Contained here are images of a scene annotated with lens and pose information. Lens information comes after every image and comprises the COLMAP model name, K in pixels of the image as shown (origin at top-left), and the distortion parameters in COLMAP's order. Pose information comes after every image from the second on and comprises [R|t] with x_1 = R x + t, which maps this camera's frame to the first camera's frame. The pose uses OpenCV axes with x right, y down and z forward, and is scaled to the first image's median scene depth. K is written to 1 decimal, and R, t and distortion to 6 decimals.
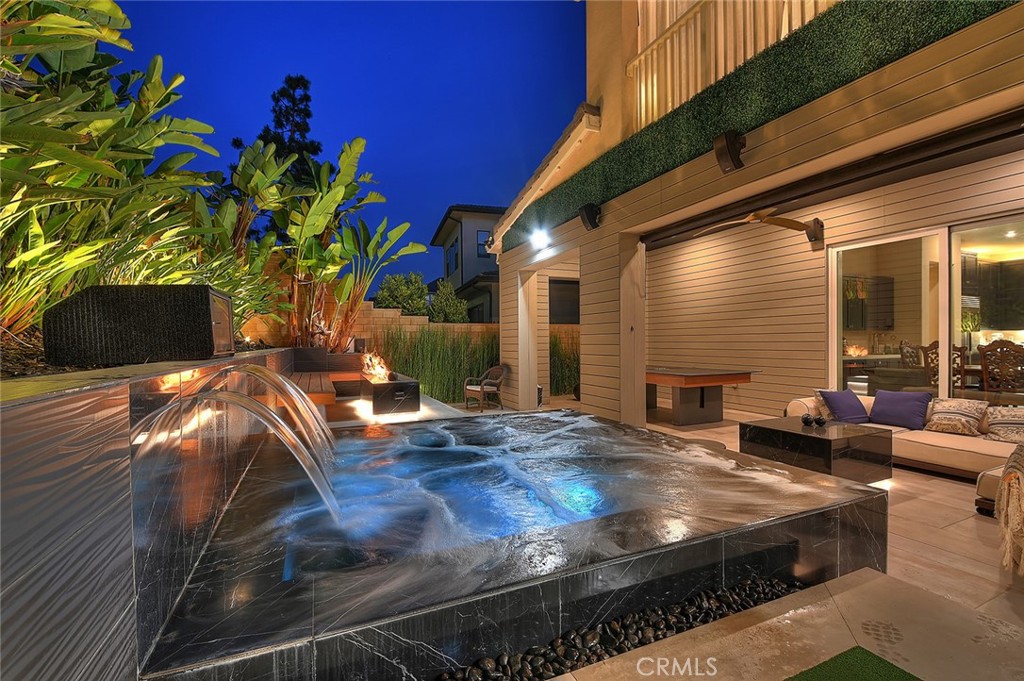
lens RADIAL K [[455.5, 0, 518.4], [0, 455.5, 345.6], [0, 0, 1]] dist [0.002677, -0.000216]
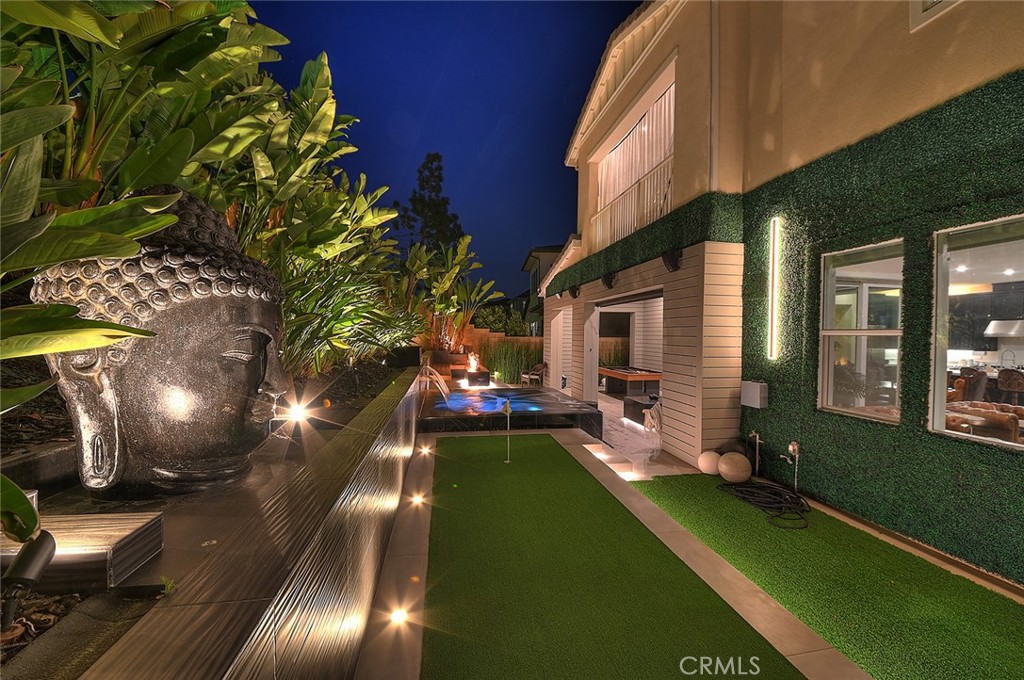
lens RADIAL K [[398.1, 0, 509.3], [0, 398.1, 347.3], [0, 0, 1]] dist [-0.010649, -0.002296]
pose [[0.968114, 0.023845, -0.249371, 0.219831], [-0.017998, 0.999508, 0.025699, -0.055813], [0.249862, -0.020392, 0.968067, -0.506878]]
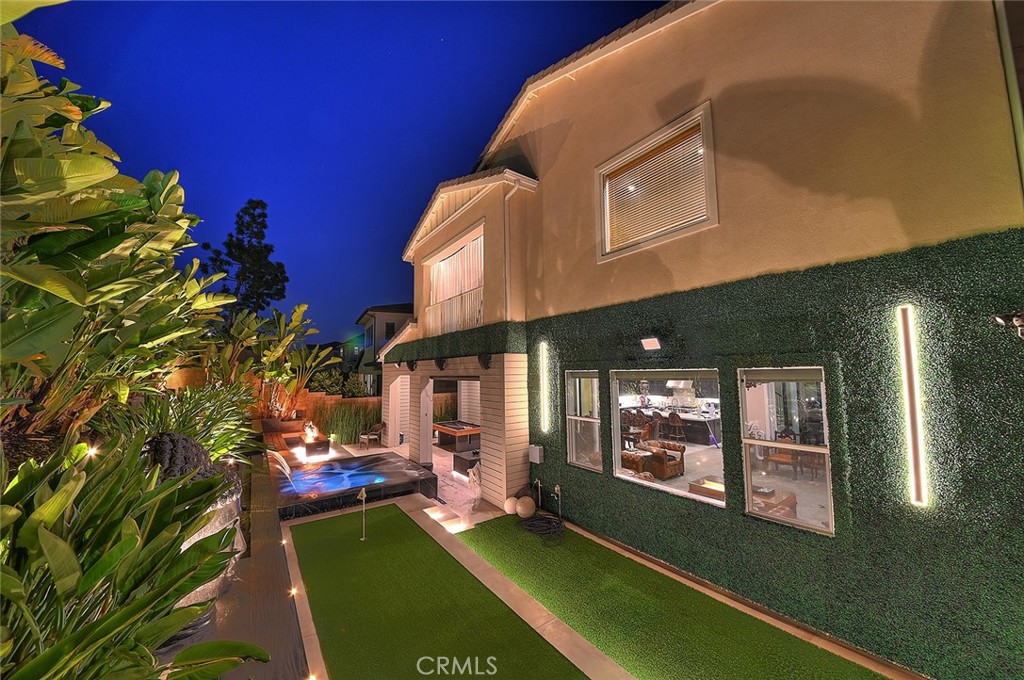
lens RADIAL K [[364.7, 0, 522.8], [0, 364.7, 342.9], [0, 0, 1]] dist [0.000235, -0.000852]
pose [[0.976284, 0.011375, 0.216196, 0.214659], [0.008950, 0.995645, -0.092800, -0.149802], [-0.216310, 0.092534, 0.971930, -0.666458]]
